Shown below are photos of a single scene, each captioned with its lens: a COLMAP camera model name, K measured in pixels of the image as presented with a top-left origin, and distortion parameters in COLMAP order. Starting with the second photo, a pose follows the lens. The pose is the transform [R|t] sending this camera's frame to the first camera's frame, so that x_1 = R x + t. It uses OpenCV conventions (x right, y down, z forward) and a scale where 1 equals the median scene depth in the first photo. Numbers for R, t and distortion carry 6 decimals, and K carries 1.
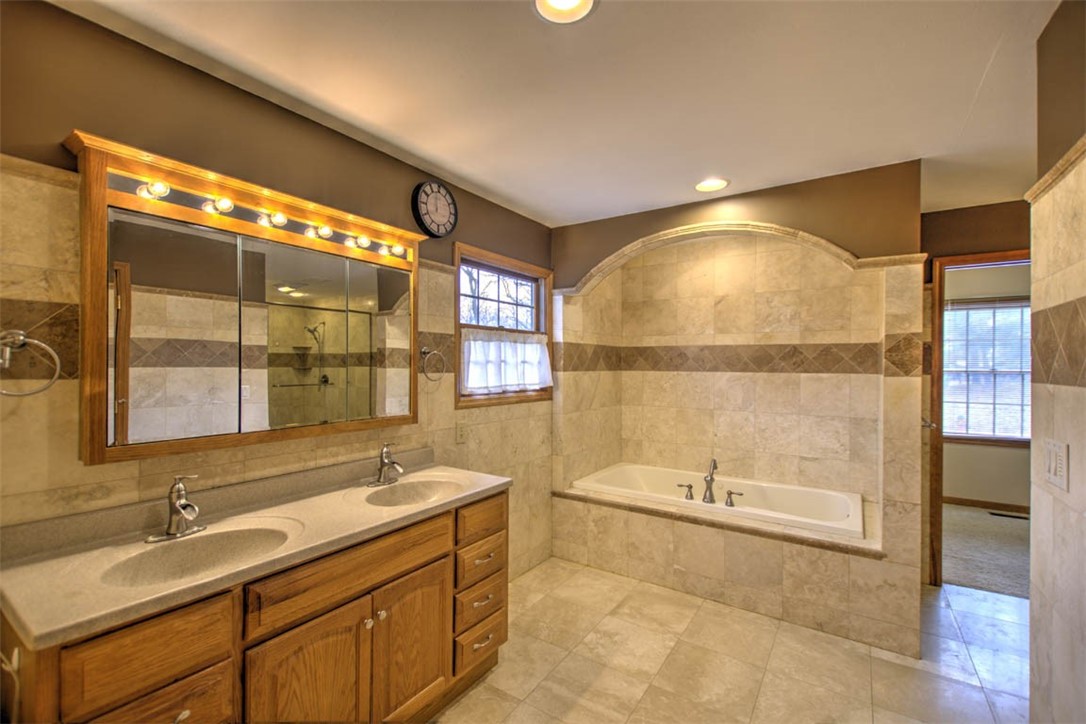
lens RADIAL K [[471.4, 0, 544.1], [0, 471.4, 364.5], [0, 0, 1]] dist [-0.000299, 0.000153]
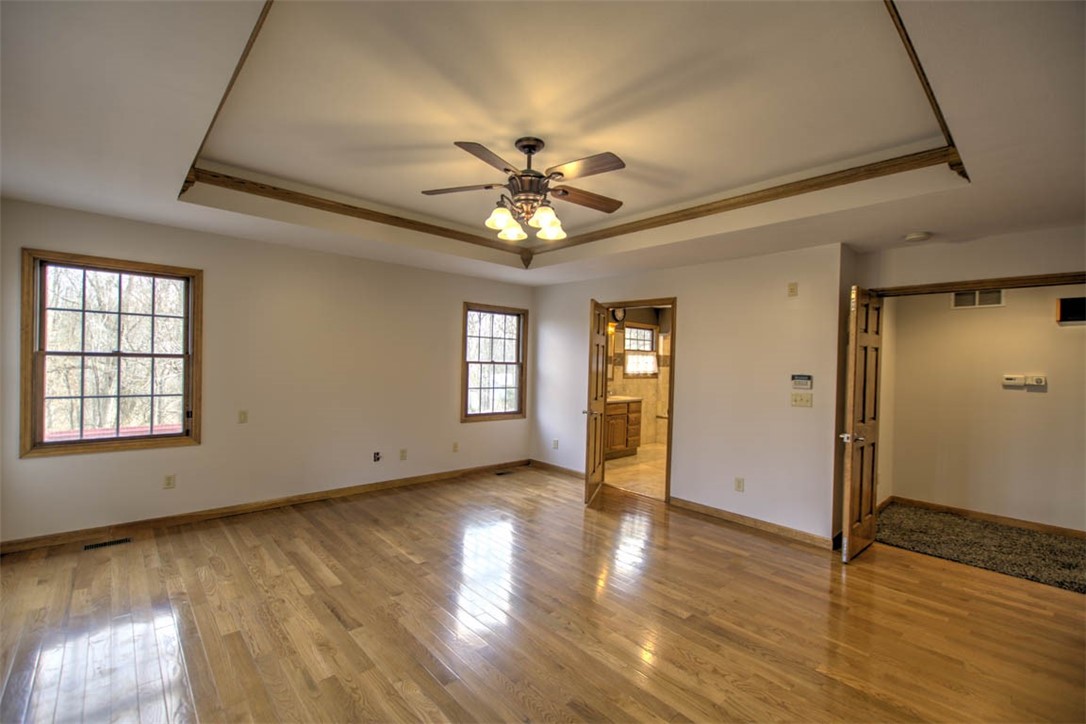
lens RADIAL K [[471.4, 0, 547.8], [0, 471.4, 364.6], [0, 0, 1]] dist [-0.000299, 0.000153]
pose [[0.972925, 0.026816, -0.229561, 0.025341], [-0.024869, 0.999626, 0.011374, -0.011458], [0.229780, -0.005357, 0.973228, -1.727577]]
